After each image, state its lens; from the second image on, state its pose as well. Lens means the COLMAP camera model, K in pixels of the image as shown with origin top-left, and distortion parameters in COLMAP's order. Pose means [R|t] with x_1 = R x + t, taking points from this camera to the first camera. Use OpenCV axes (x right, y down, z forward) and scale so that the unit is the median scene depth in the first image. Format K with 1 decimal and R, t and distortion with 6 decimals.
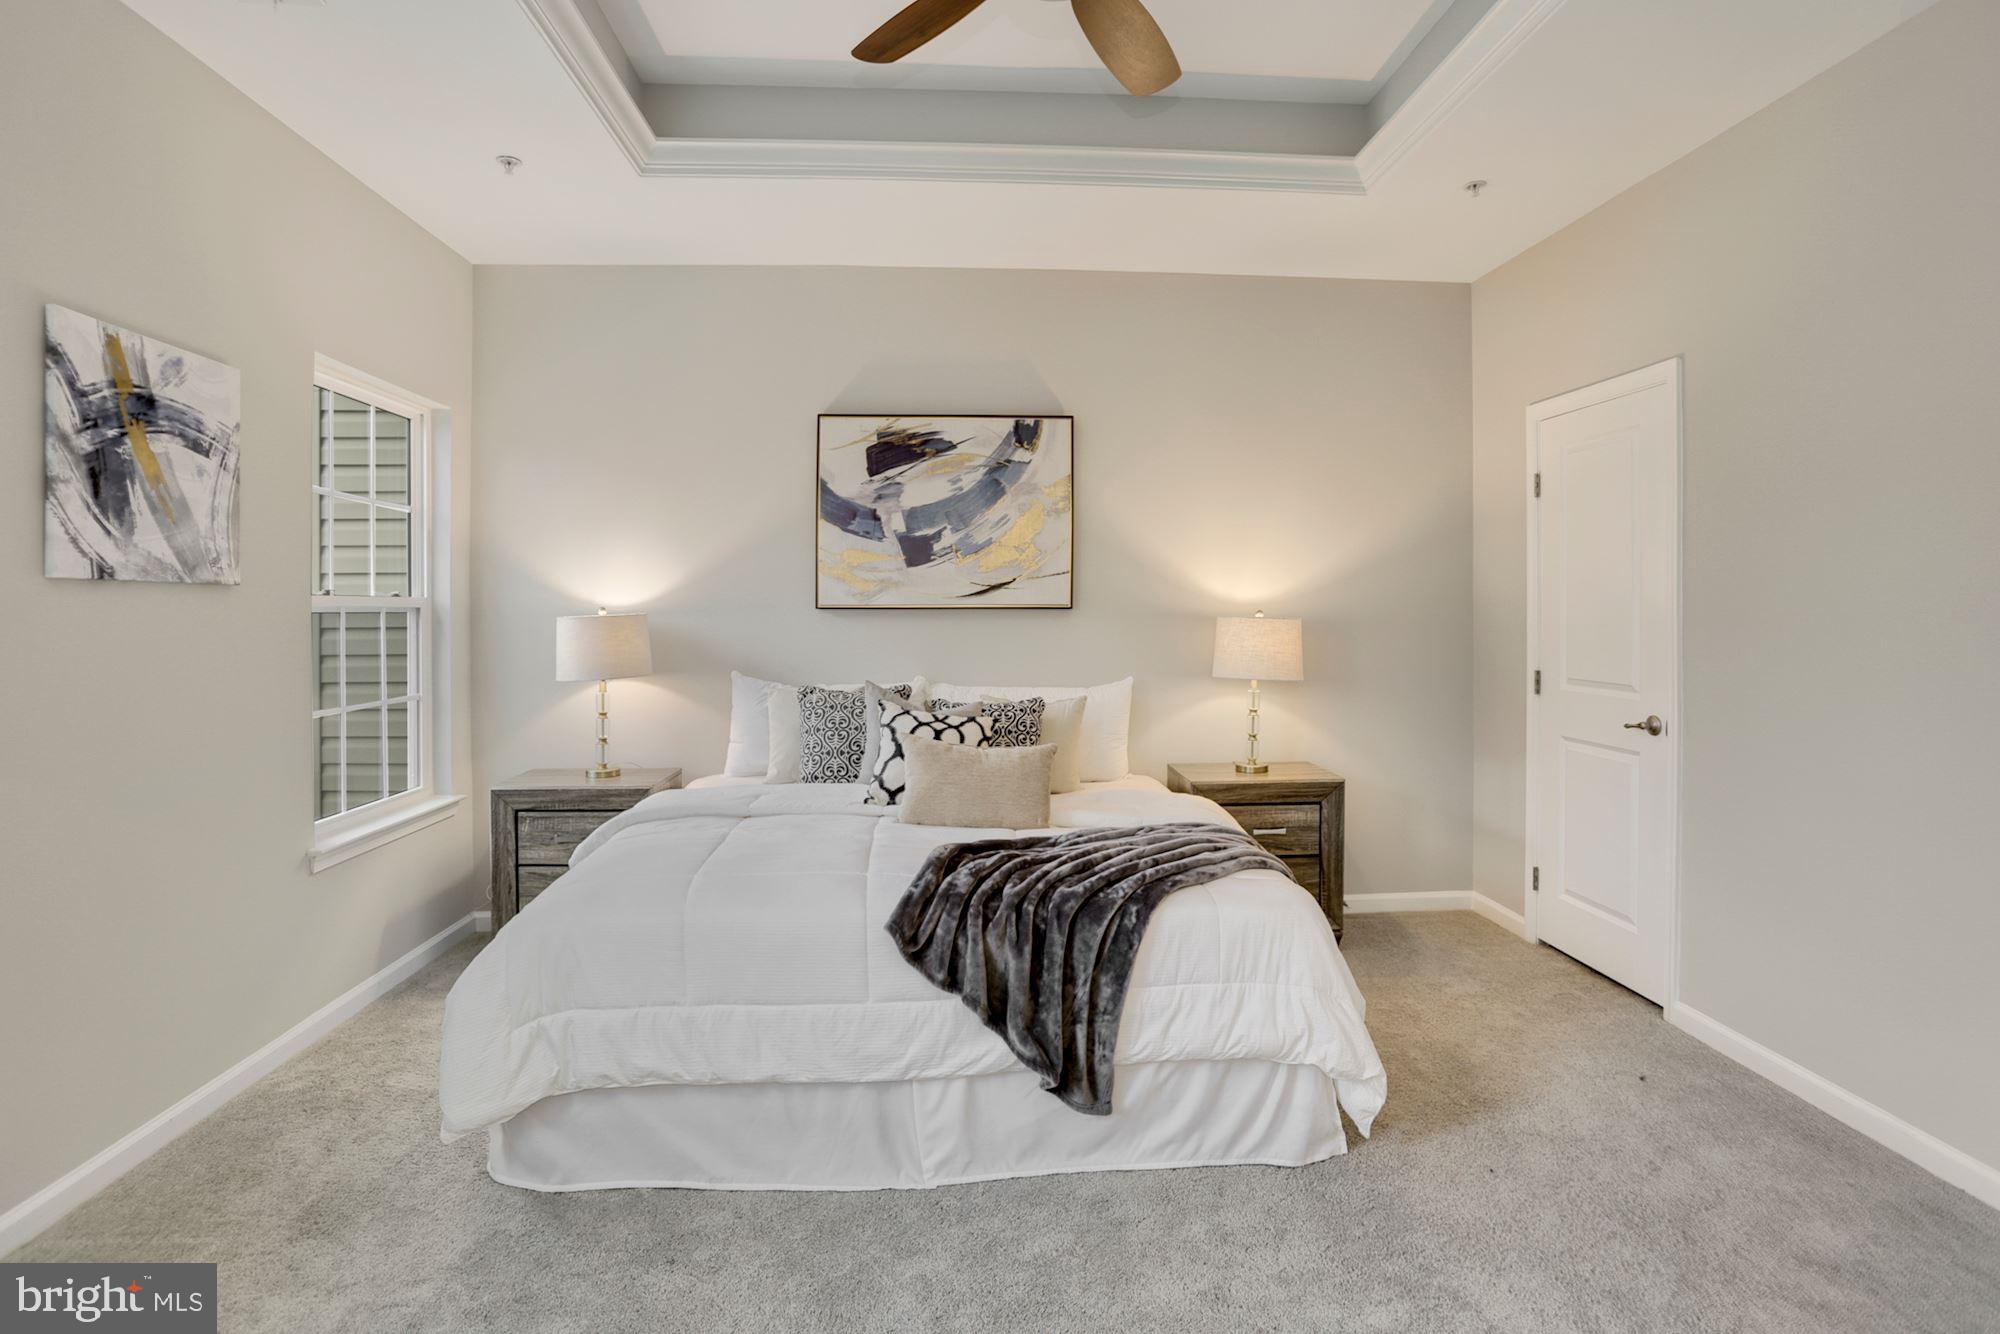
lens RADIAL K [[1032.7, 0, 1035.7], [0, 1032.7, 663.8], [0, 0, 1]] dist [-0.083487, 0.039850]
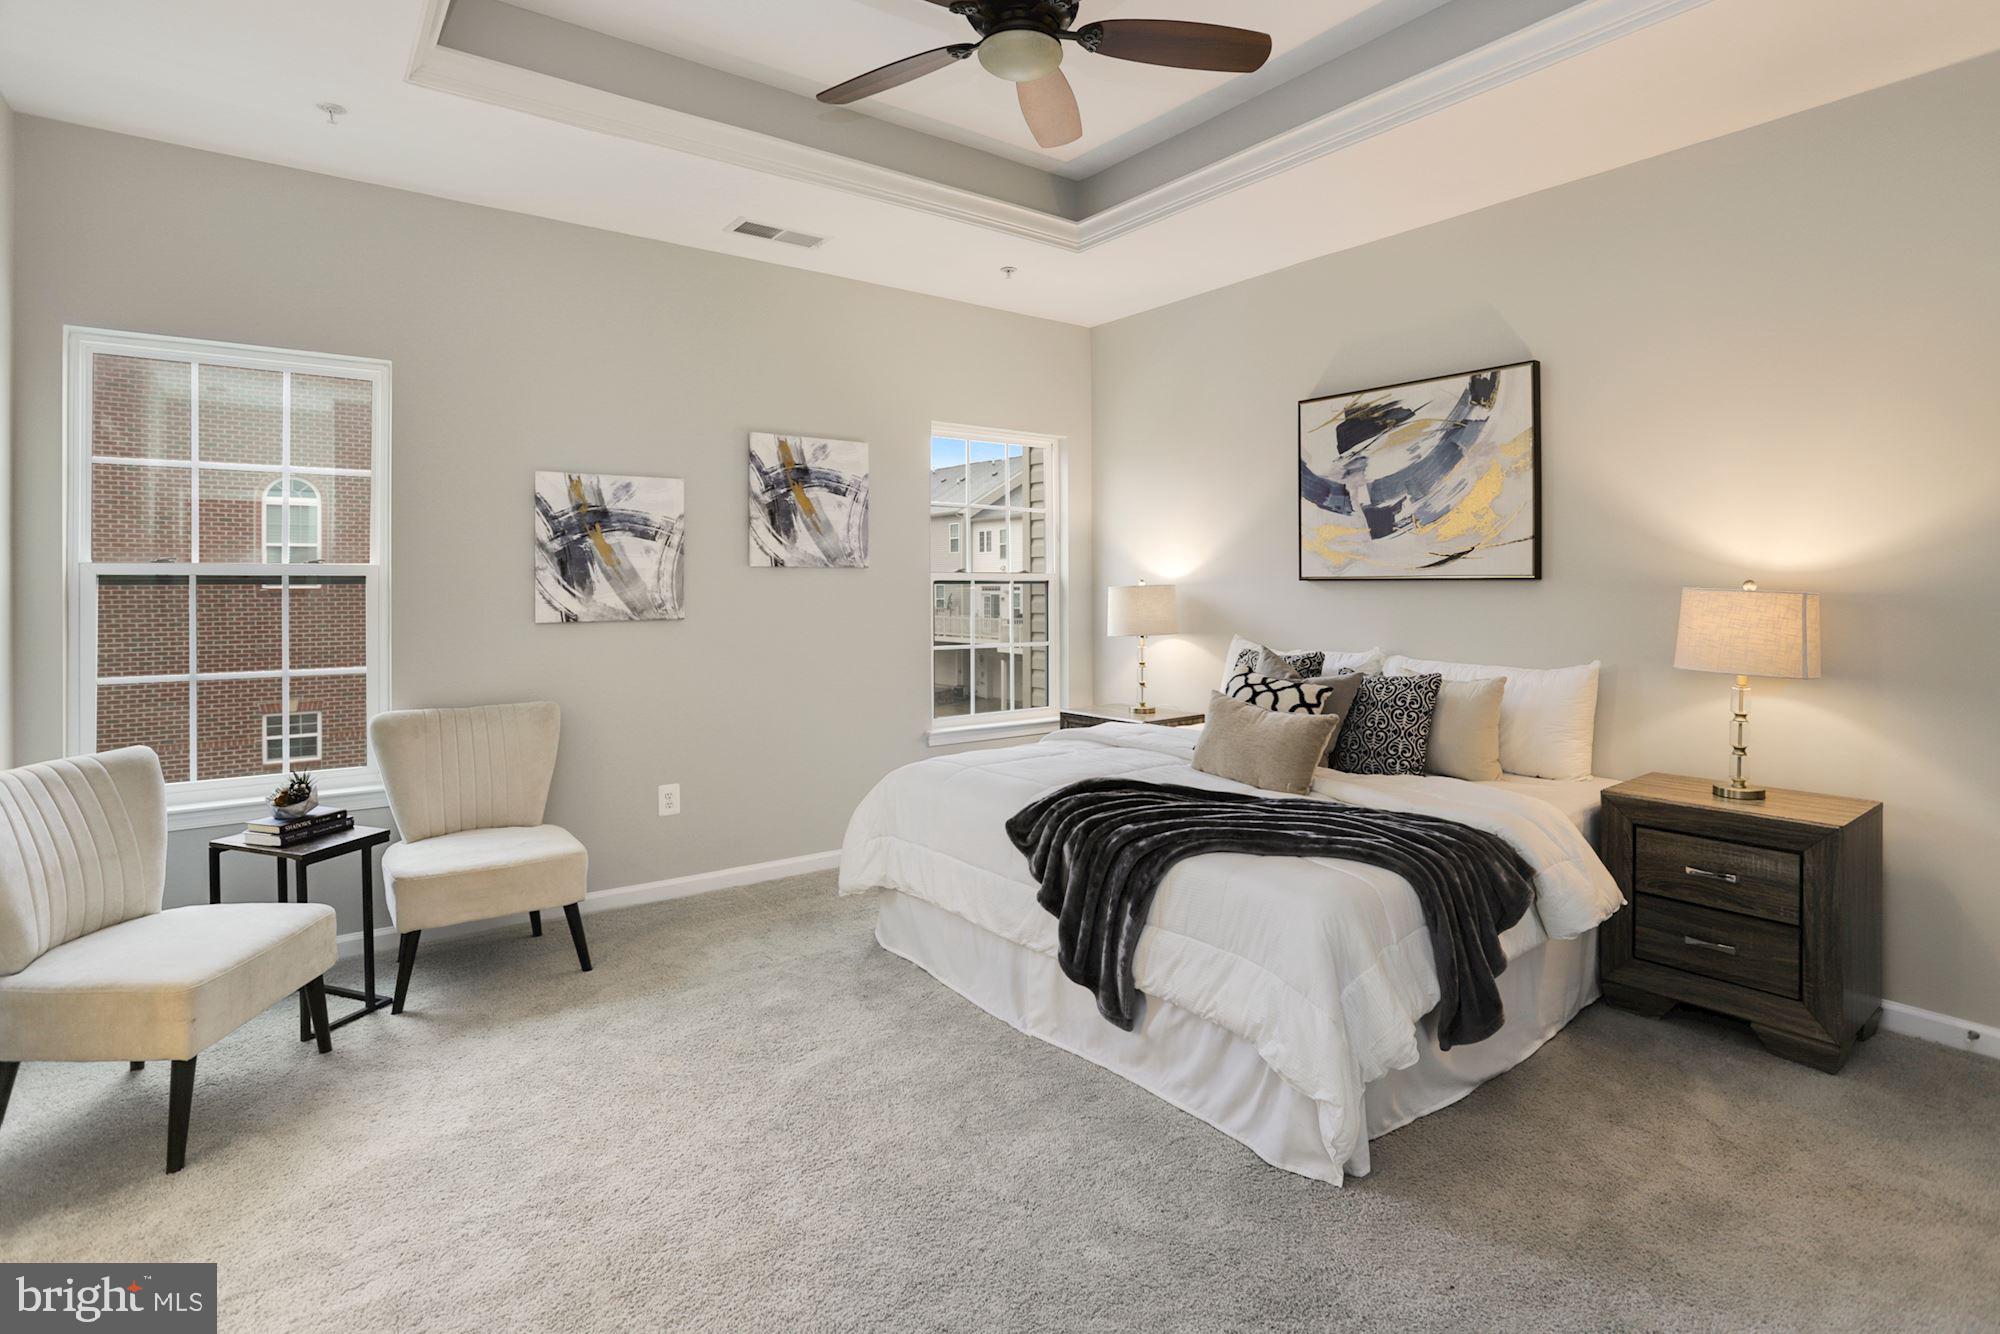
lens RADIAL K [[1032.7, 0, 1035.7], [0, 1032.7, 663.8], [0, 0, 1]] dist [-0.083487, 0.039850]
pose [[0.536009, 0.061616, -0.841961, 0.560372], [-0.040738, 0.998059, 0.047104, -0.005380], [0.843229, 0.009052, 0.537478, 0.182366]]
